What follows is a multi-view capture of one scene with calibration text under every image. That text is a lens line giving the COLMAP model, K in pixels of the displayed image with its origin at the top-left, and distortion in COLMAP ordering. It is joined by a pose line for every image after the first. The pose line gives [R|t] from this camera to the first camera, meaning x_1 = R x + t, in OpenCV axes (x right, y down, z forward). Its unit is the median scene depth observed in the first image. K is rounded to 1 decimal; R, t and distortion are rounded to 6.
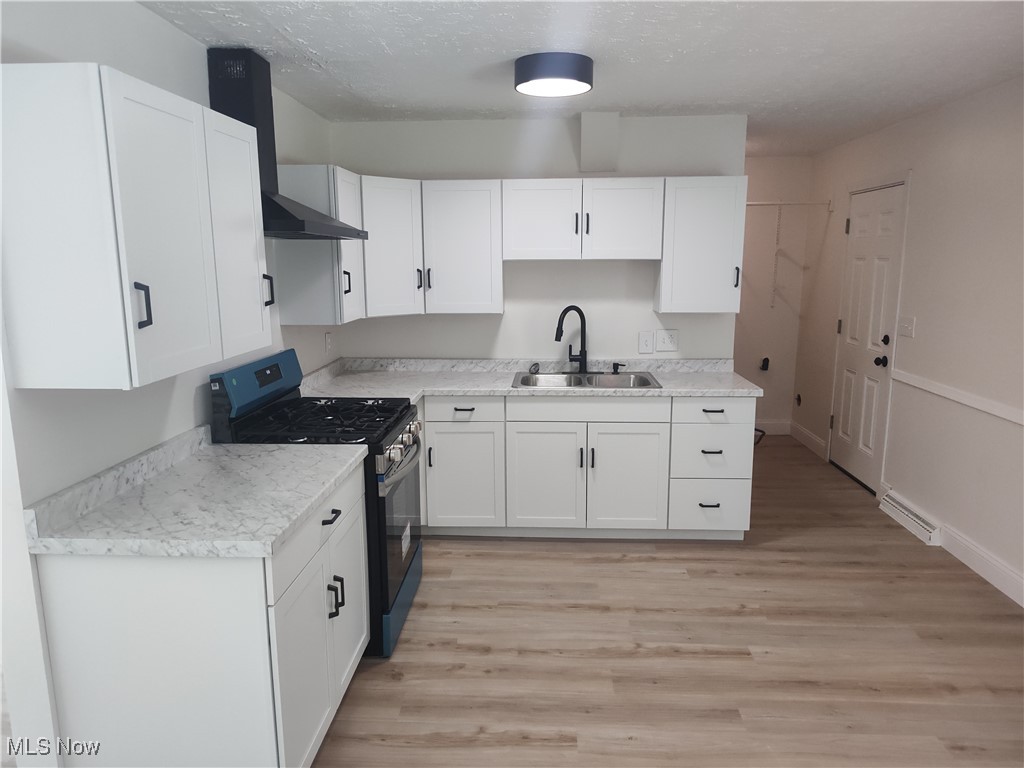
lens RADIAL K [[703.1, 0, 513.9], [0, 703.1, 386.5], [0, 0, 1]] dist [0.028588, -0.025597]
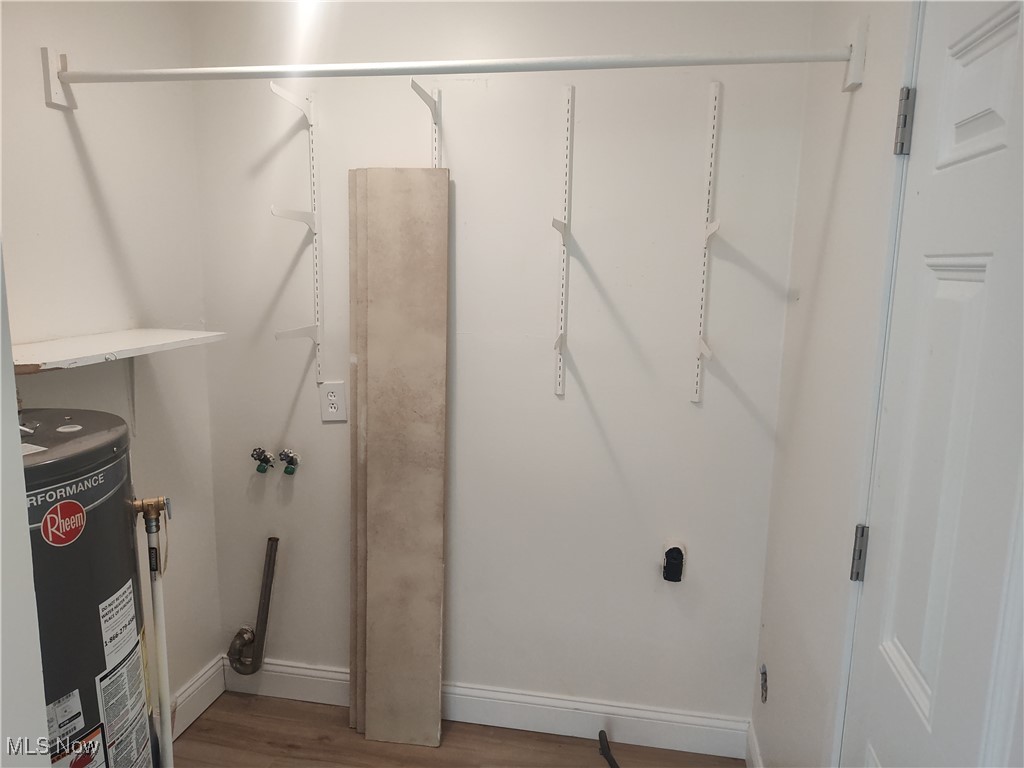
lens RADIAL K [[703.1, 0, 515.1], [0, 703.1, 383.9], [0, 0, 1]] dist [0.028588, -0.025597]
pose [[0.990071, 0.044801, -0.133236, 0.168176], [-0.046015, 0.998922, -0.006049, -0.060396], [0.132821, 0.012120, 0.991066, 0.335462]]
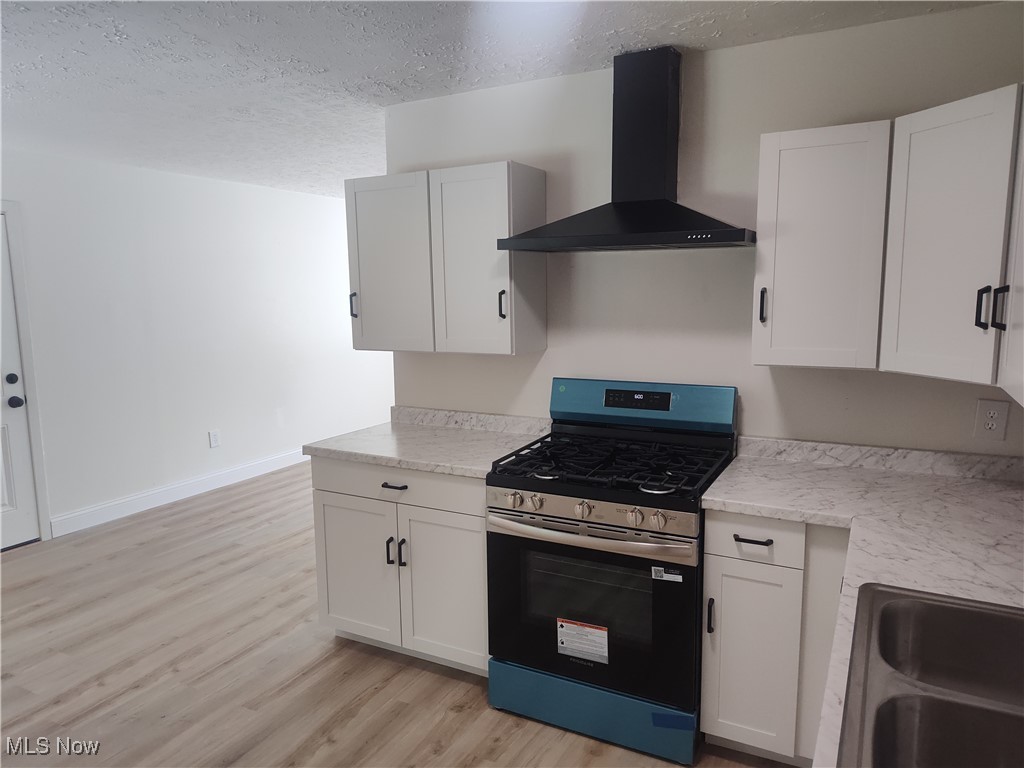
lens RADIAL K [[703.1, 0, 513.1], [0, 703.1, 384.4], [0, 0, 1]] dist [0.028588, -0.025597]
pose [[-0.429840, 0.130464, -0.893430, 0.641872], [-0.148059, 0.965926, 0.212284, -0.245284], [0.890683, 0.223529, -0.395877, 1.434764]]
